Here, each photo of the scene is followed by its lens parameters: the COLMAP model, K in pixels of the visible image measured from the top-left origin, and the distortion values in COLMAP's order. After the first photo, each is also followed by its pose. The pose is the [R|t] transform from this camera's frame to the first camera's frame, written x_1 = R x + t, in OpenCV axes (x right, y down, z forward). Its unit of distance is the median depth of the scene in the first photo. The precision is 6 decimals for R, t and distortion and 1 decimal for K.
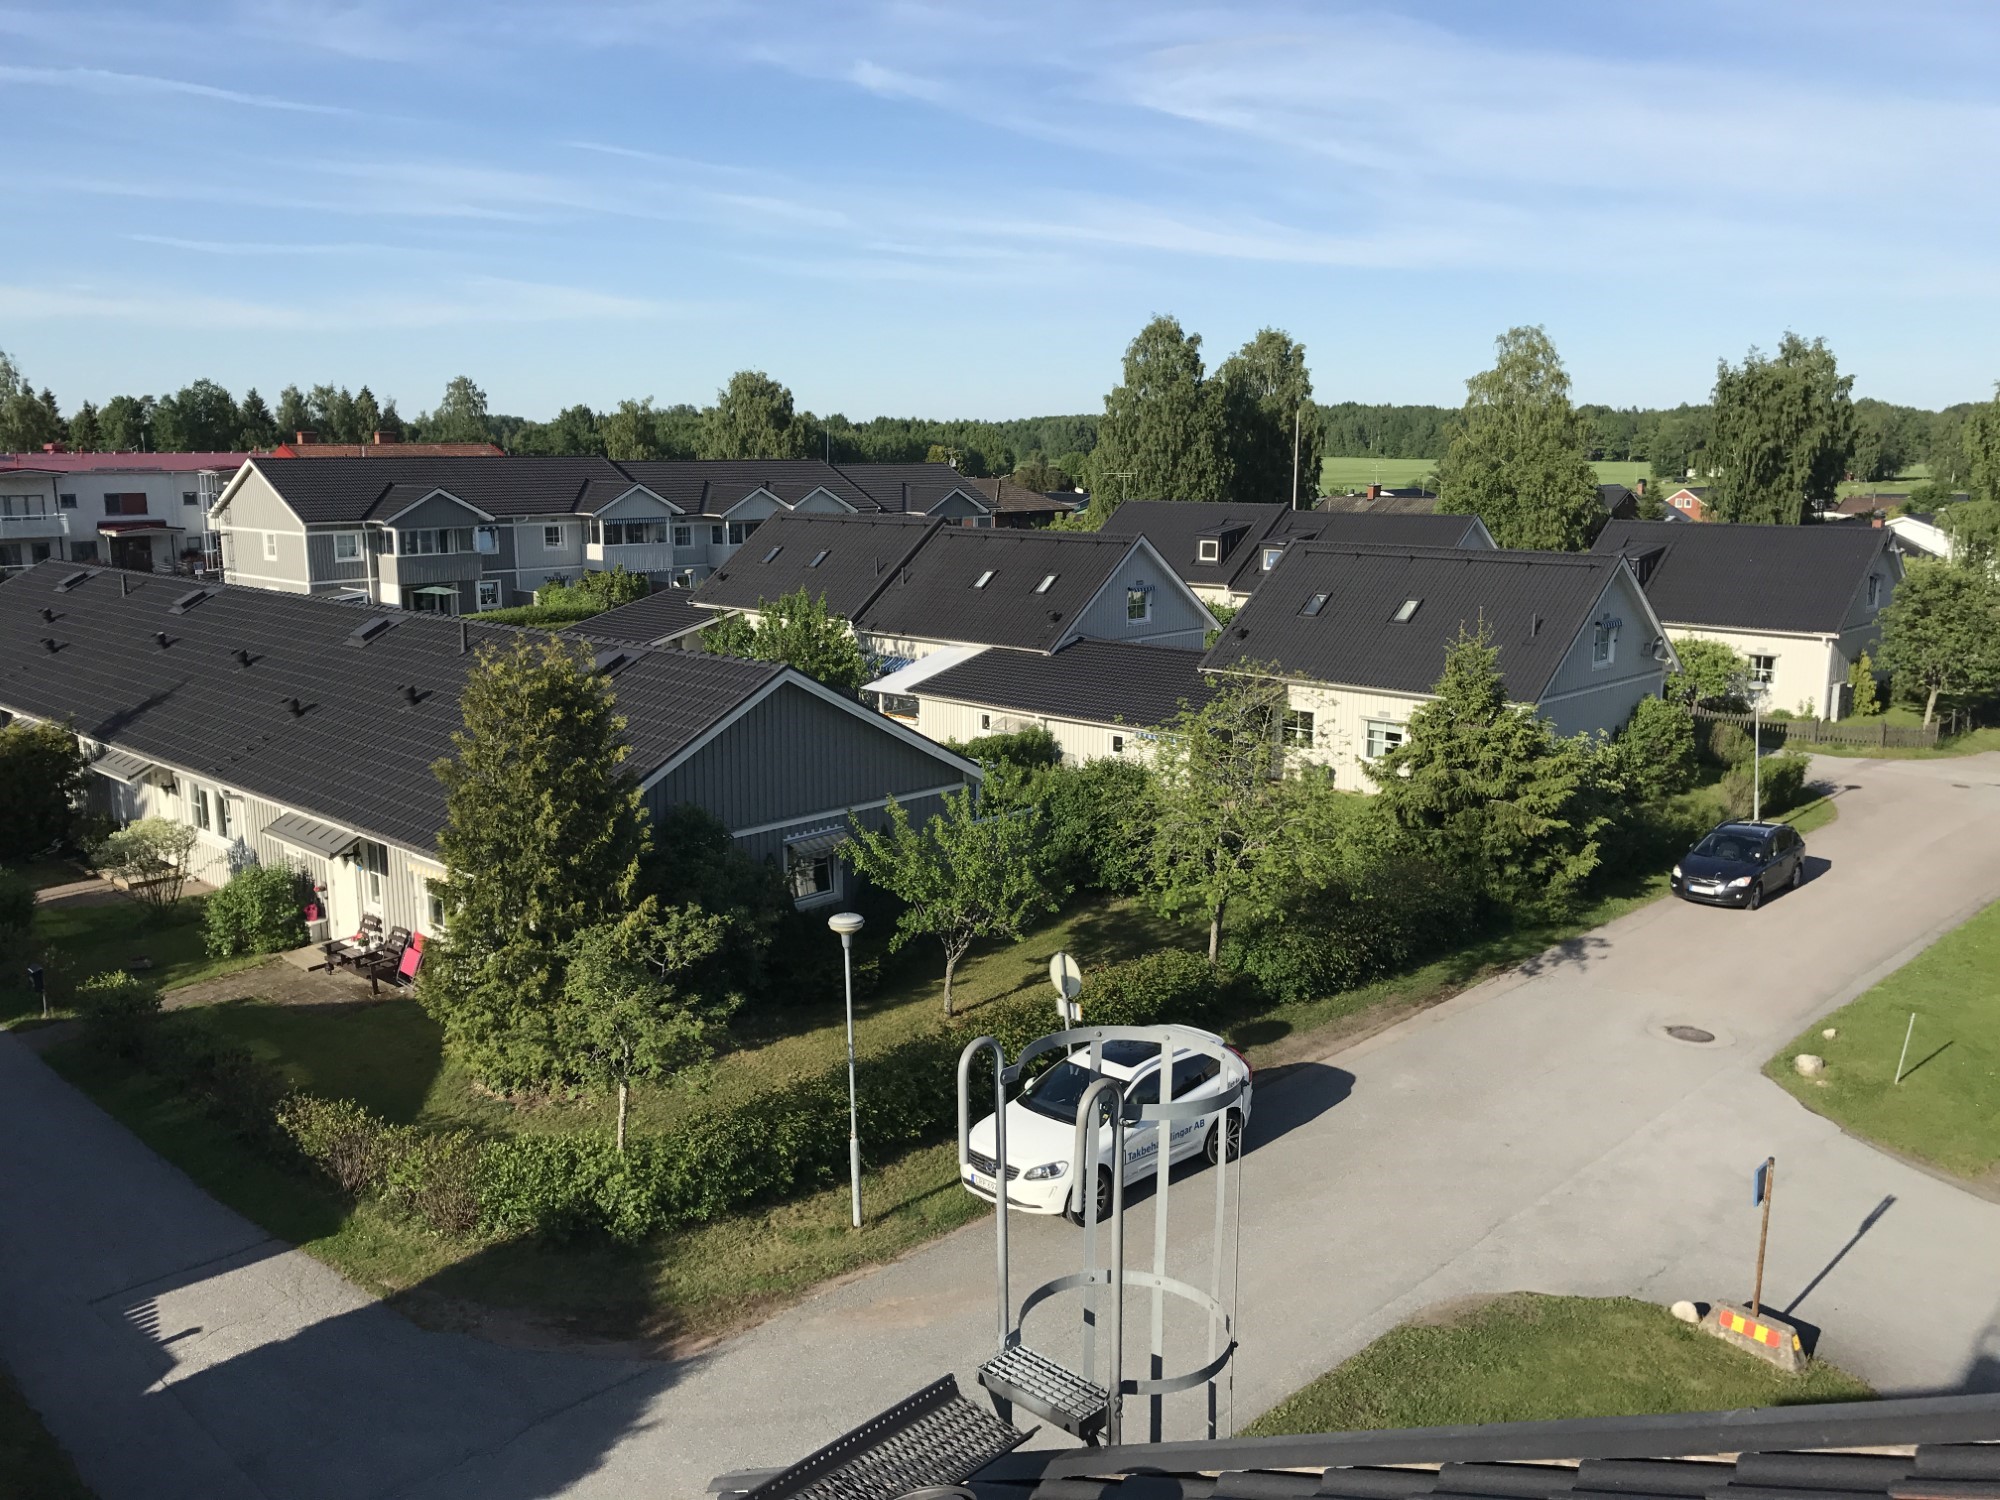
lens RADIAL K [[1629.1, 0, 970.9], [0, 1629.1, 716.8], [0, 0, 1]] dist [0.028262, -0.037820]
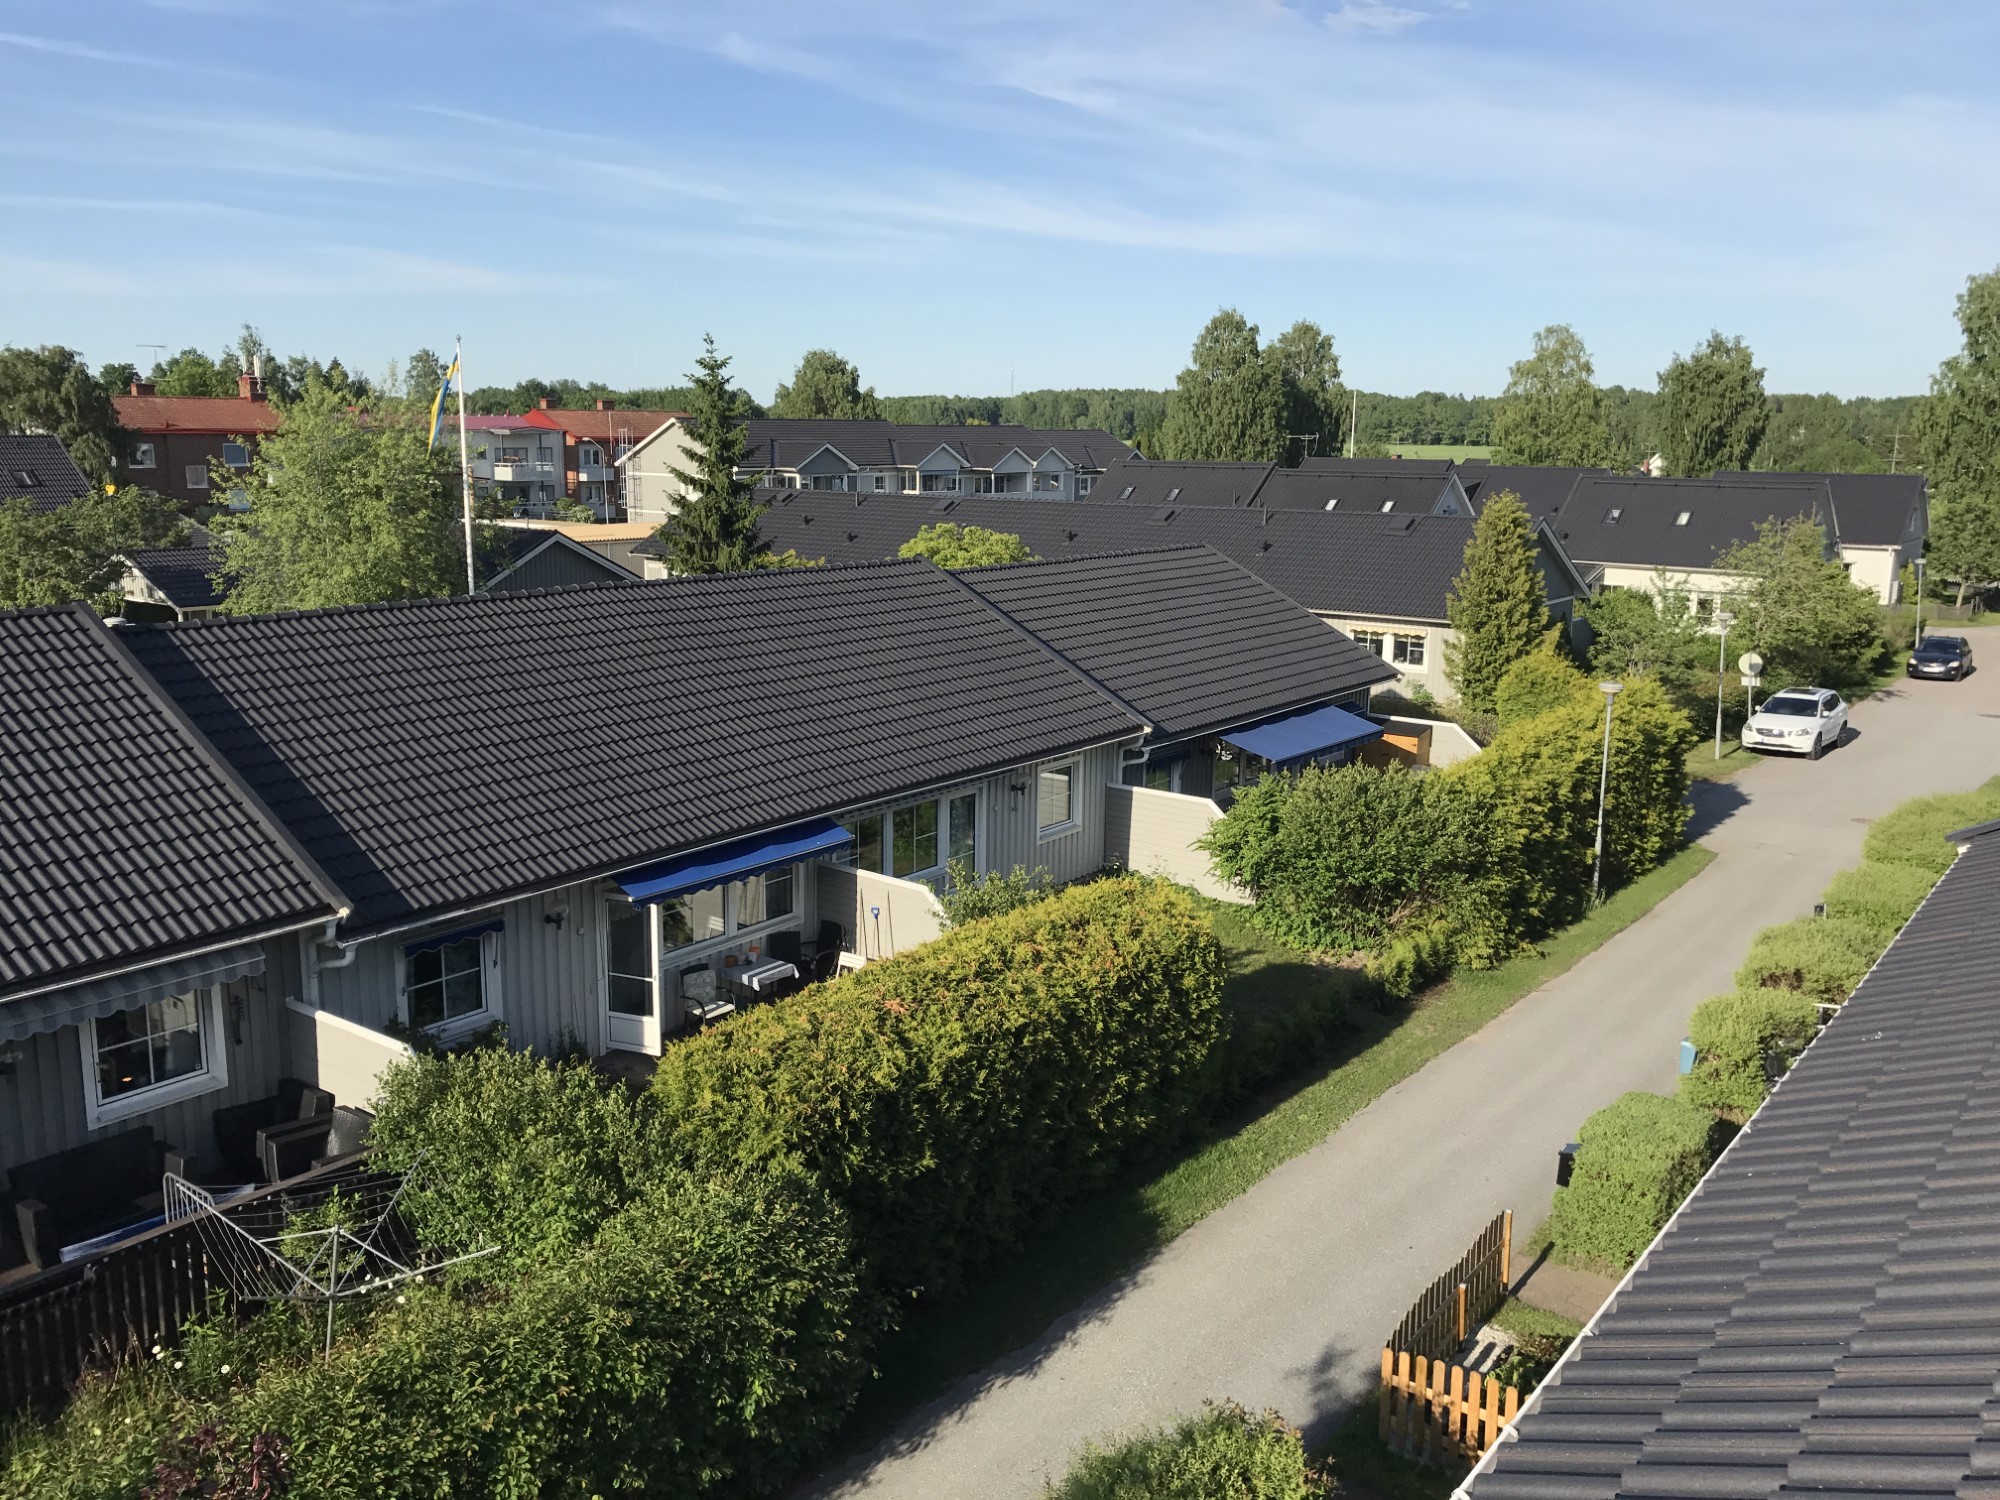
lens RADIAL K [[1629.1, 0, 976.1], [0, 1629.1, 762.7], [0, 0, 1]] dist [0.028262, -0.037820]
pose [[0.993851, -0.011880, 0.110082, -0.494111], [0.007650, 0.999219, 0.038763, 0.086413], [-0.110457, -0.037683, 0.993166, -0.401939]]
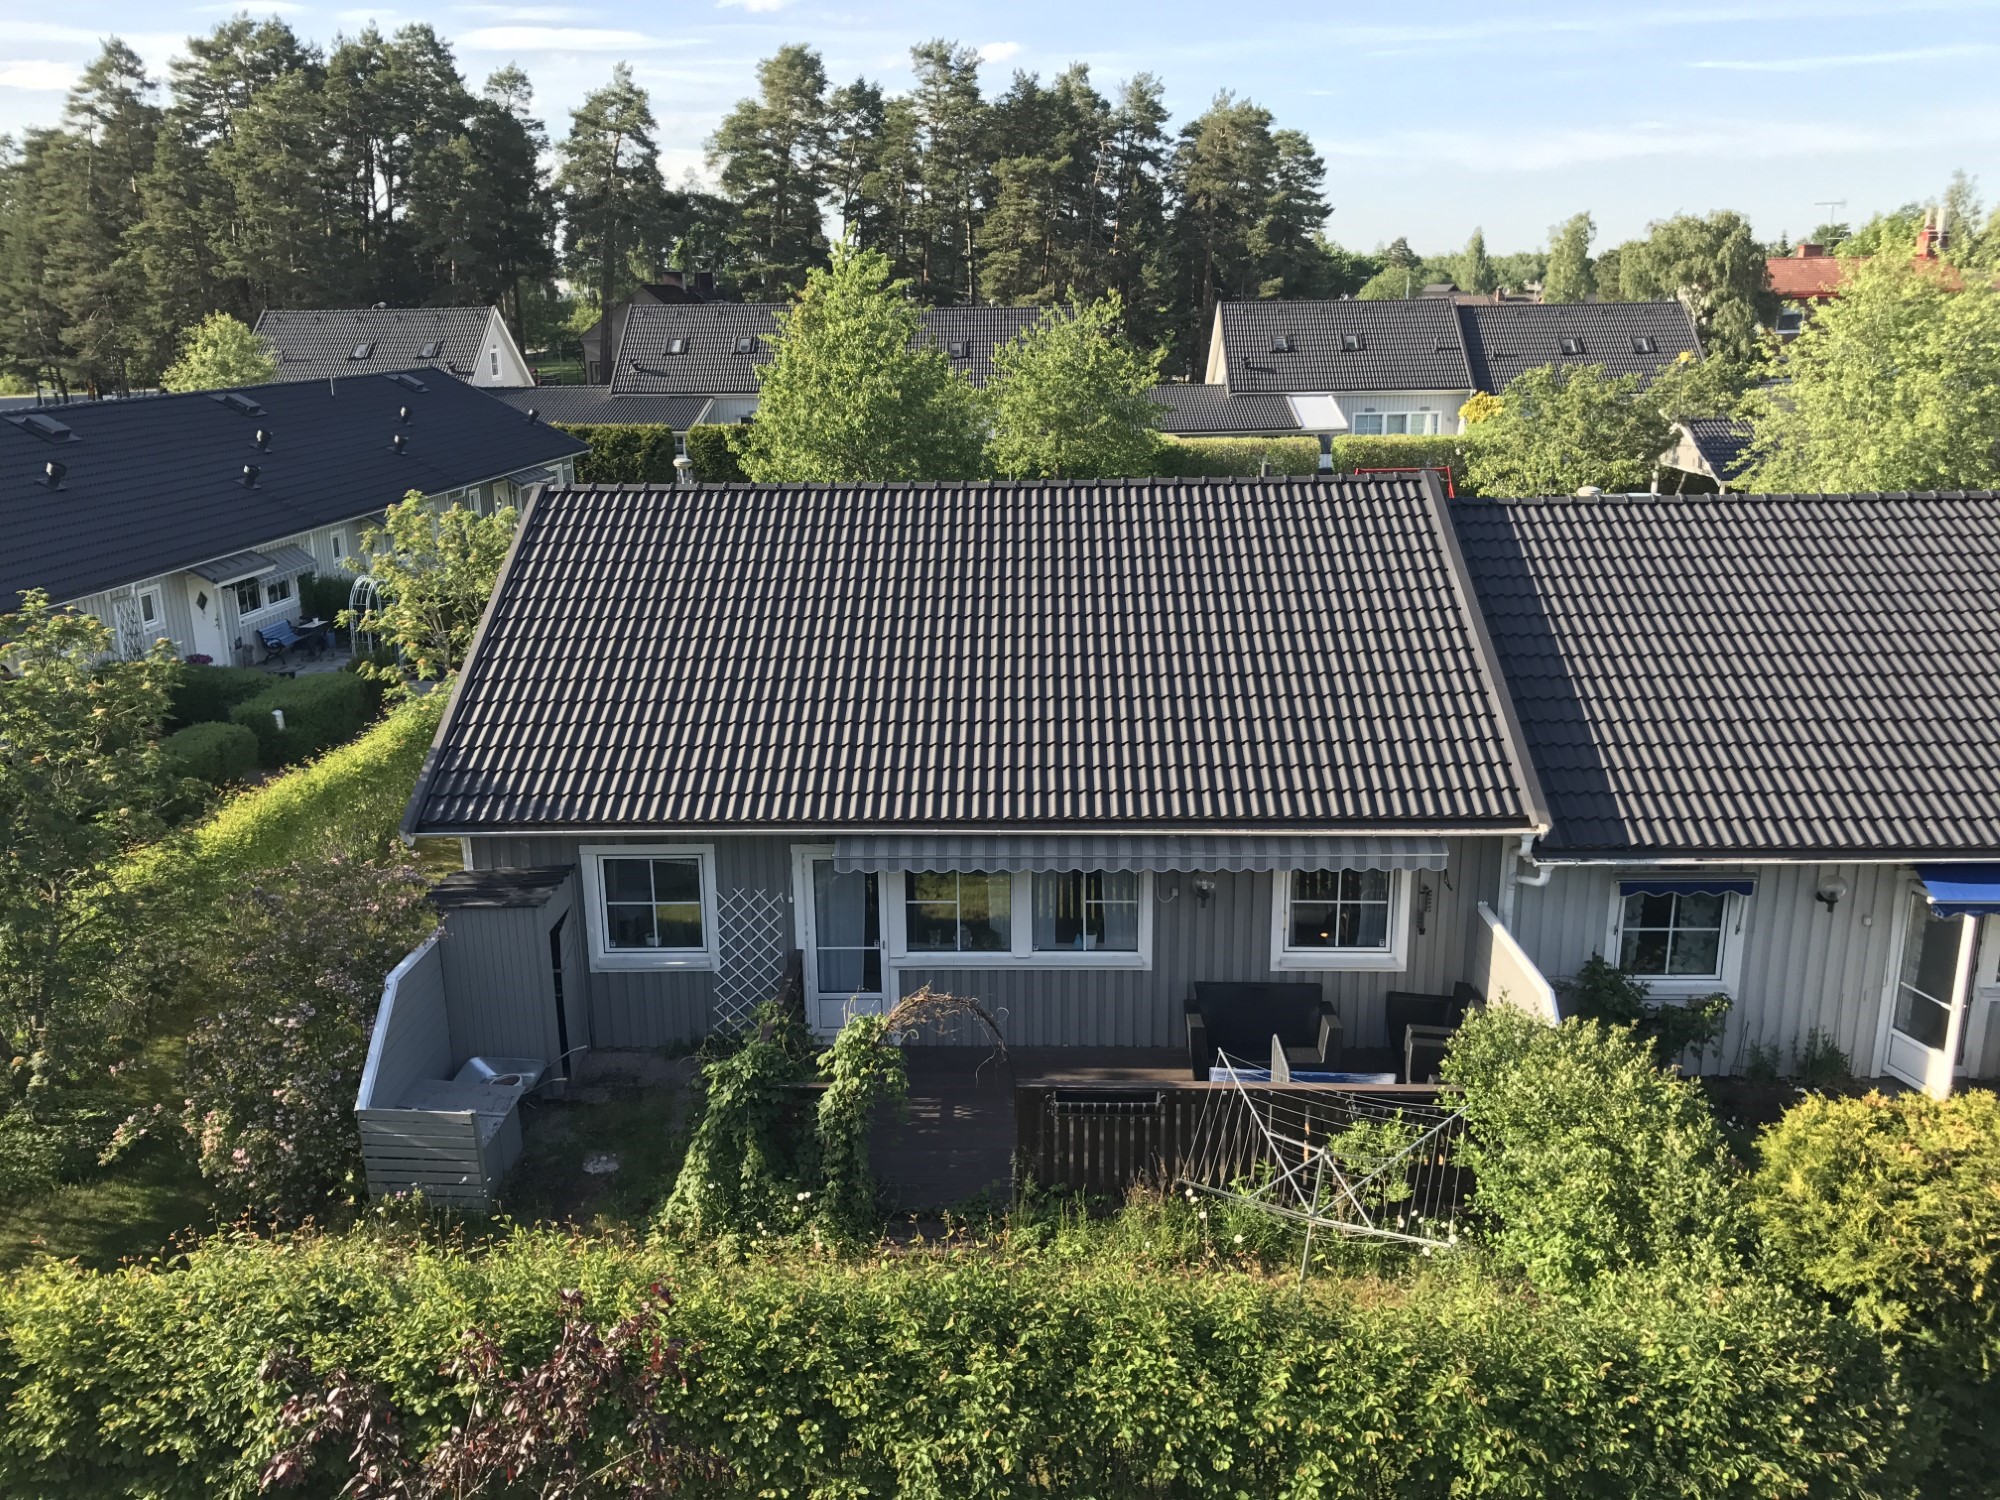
lens RADIAL K [[1629.1, 0, 974.0], [0, 1629.1, 748.1], [0, 0, 1]] dist [0.028262, -0.037820]
pose [[0.671194, 0.191278, -0.716178, -0.443631], [-0.109653, 0.981126, 0.159275, 0.077221], [0.733126, -0.028373, 0.679500, -0.347617]]
